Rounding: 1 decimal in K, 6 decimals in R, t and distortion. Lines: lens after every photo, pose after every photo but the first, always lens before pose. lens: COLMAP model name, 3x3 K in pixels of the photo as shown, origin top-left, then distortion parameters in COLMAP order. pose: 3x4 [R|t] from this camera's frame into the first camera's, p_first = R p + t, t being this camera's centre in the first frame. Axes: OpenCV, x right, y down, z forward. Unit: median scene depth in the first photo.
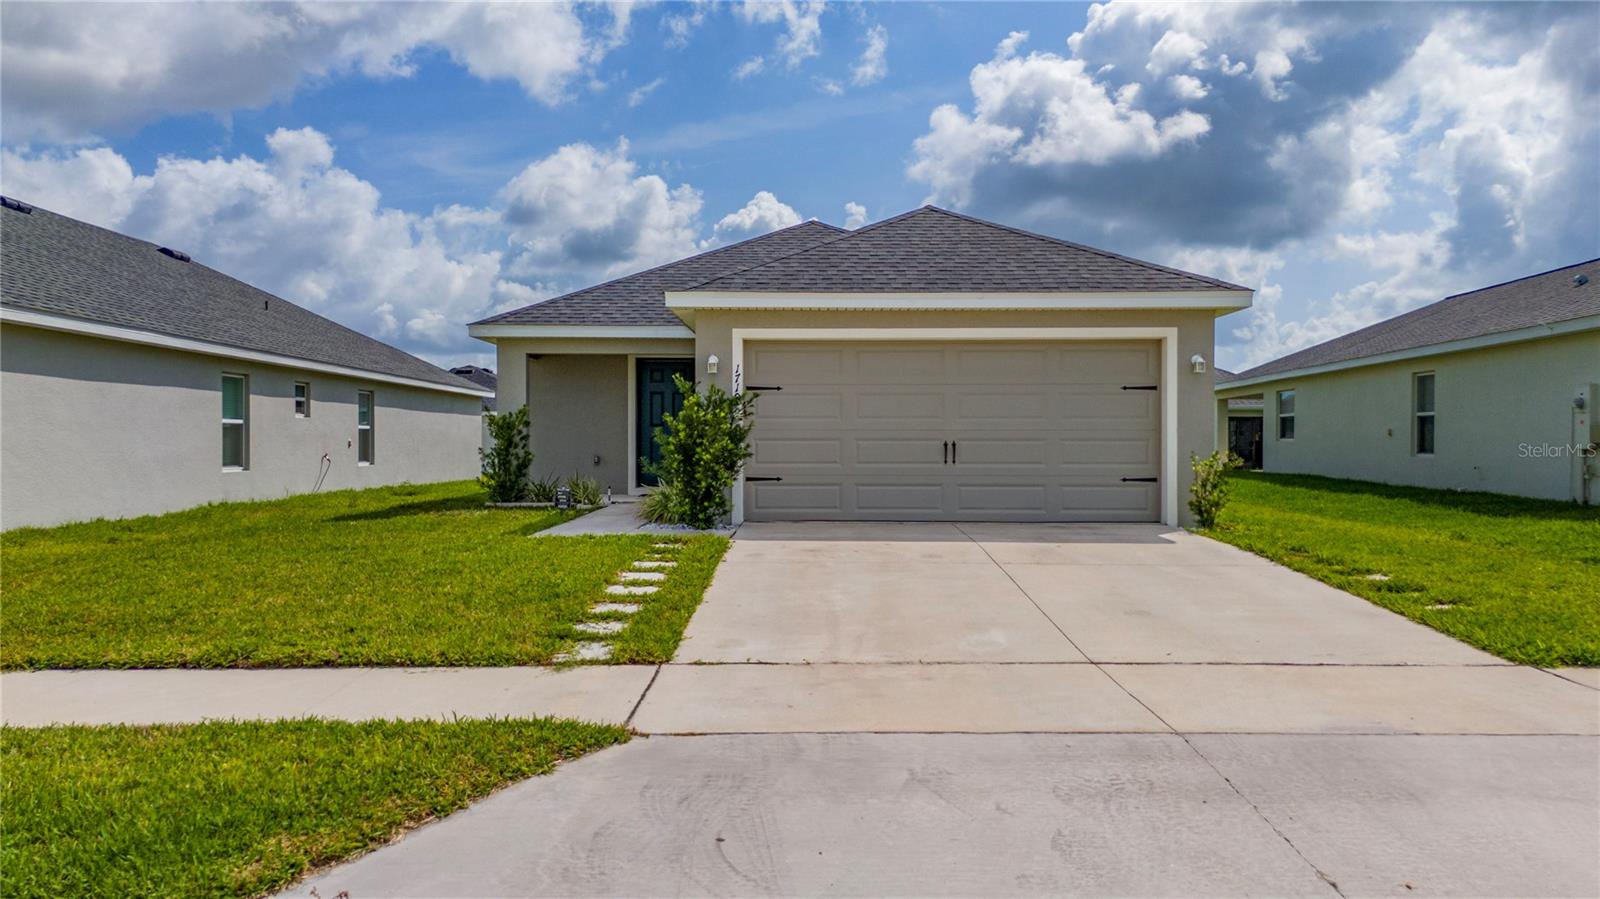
lens RADIAL K [[1167.3, 0, 800.0], [0, 1167.3, 449.5], [0, 0, 1]] dist [0.049138, -0.000914]
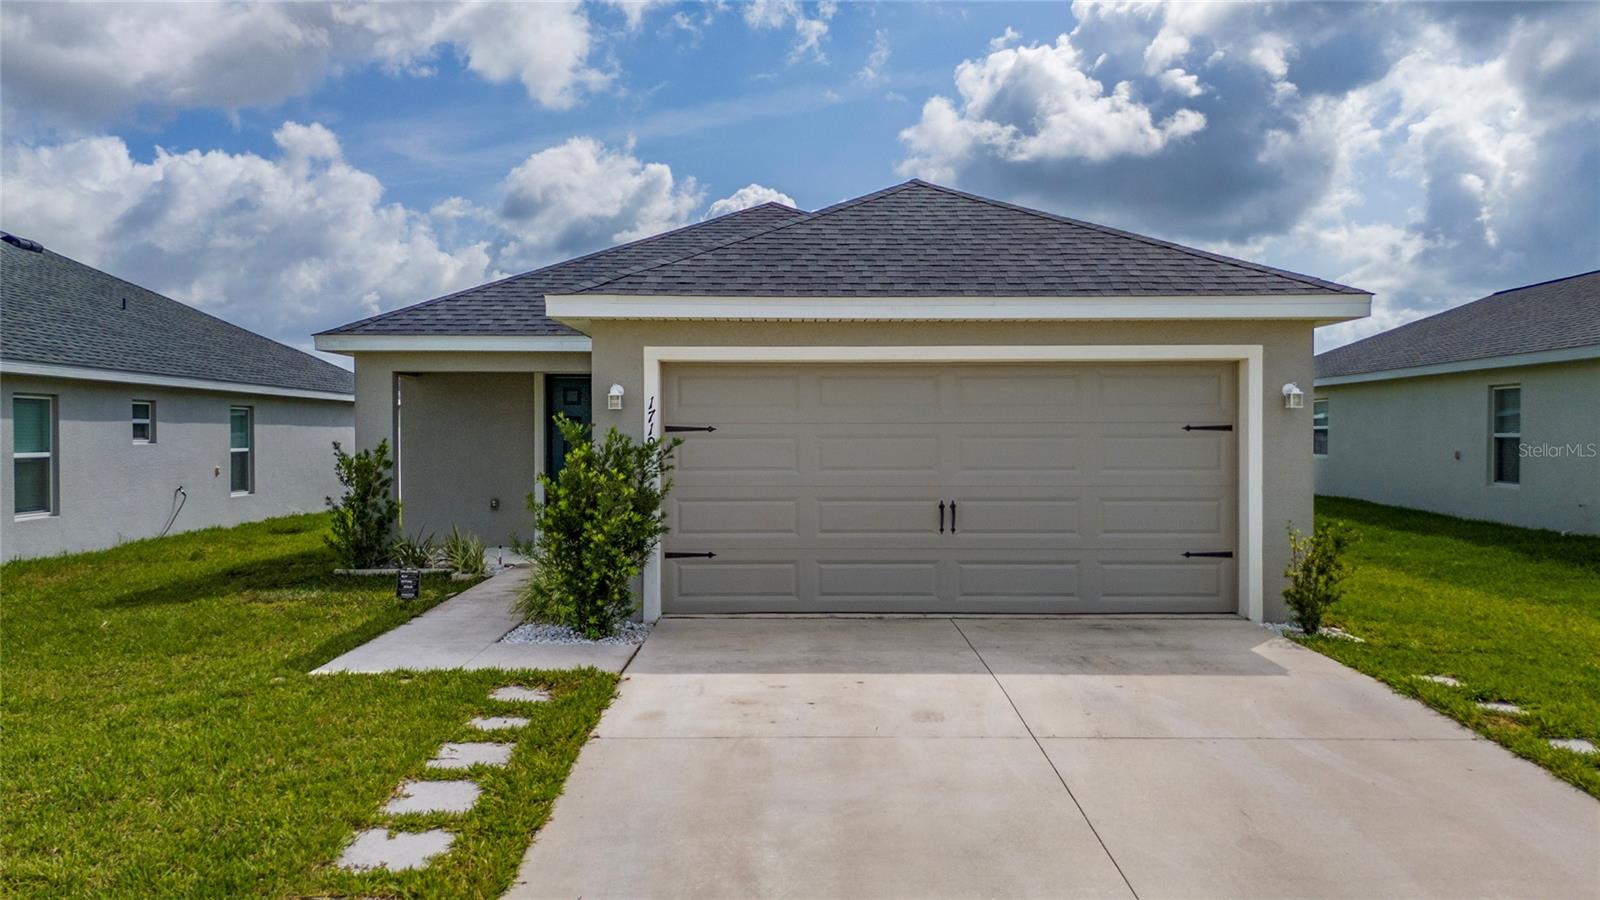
lens RADIAL K [[1177.0, 0, 800.0], [0, 1177.0, 450.0], [0, 0, 1]] dist [0.035779, -0.003286]
pose [[0.999821, -0.002630, 0.018761, 0.023459], [0.002485, 0.999967, 0.007746, -0.045024], [-0.018781, -0.007698, 0.999794, 0.273477]]
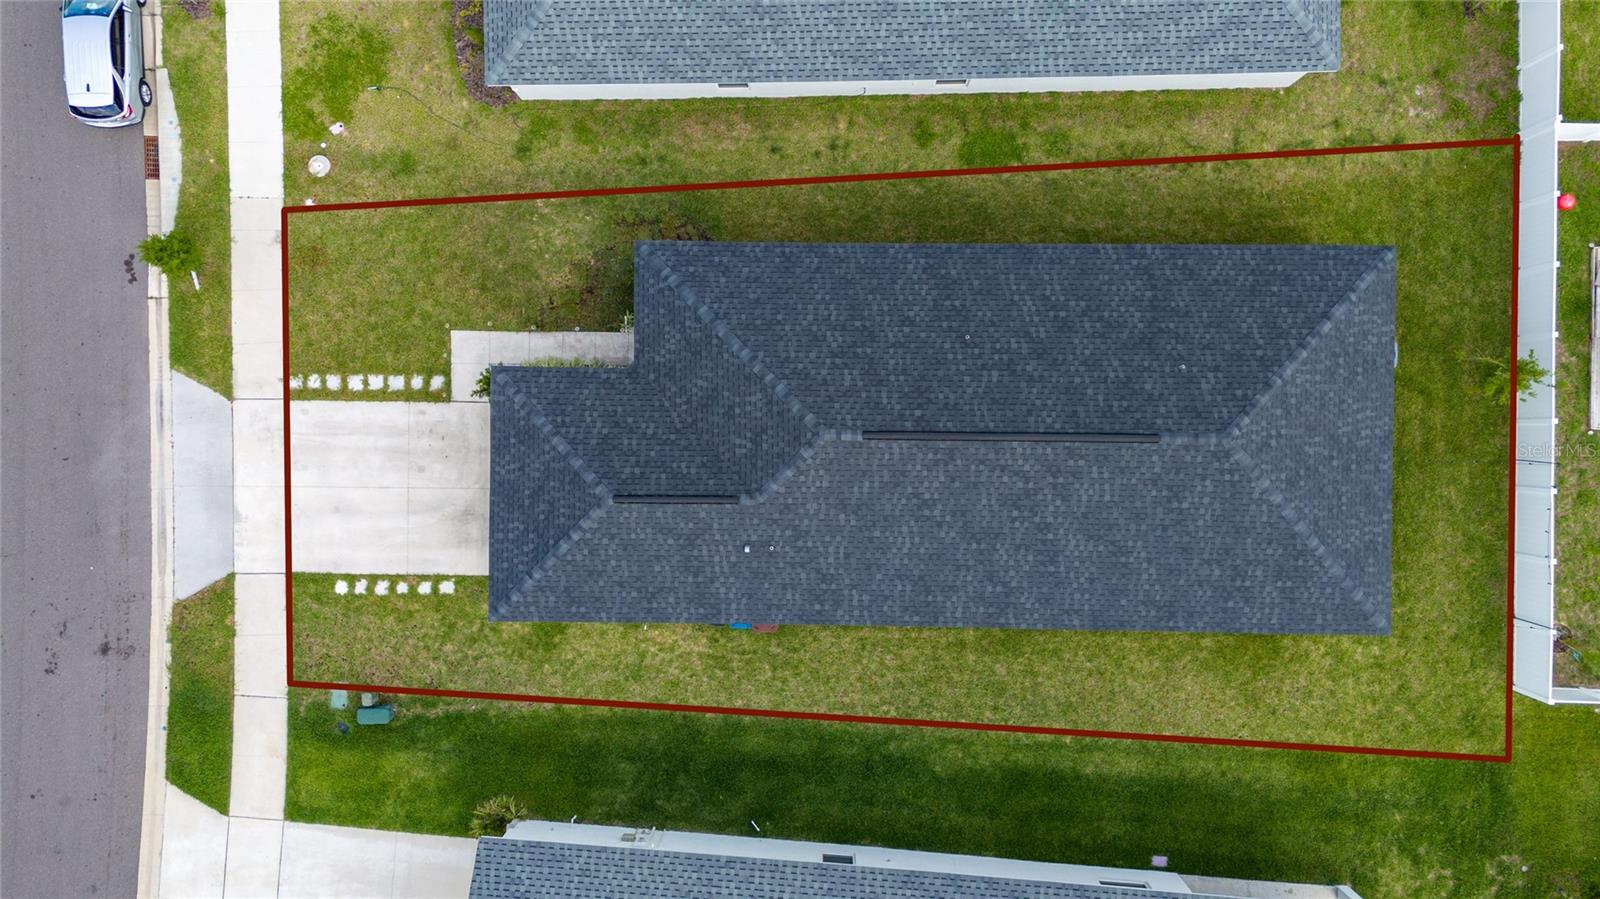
lens RADIAL K [[1177.0, 0, 800.0], [0, 1177.0, 449.5], [0, 0, 1]] dist [0.035779, -0.003286]
pose [[-0.000976, 0.999997, 0.002326, 0.040982], [0.011246, -0.002315, 0.999934, -2.348132], [0.999936, 0.001002, -0.011244, 1.567616]]
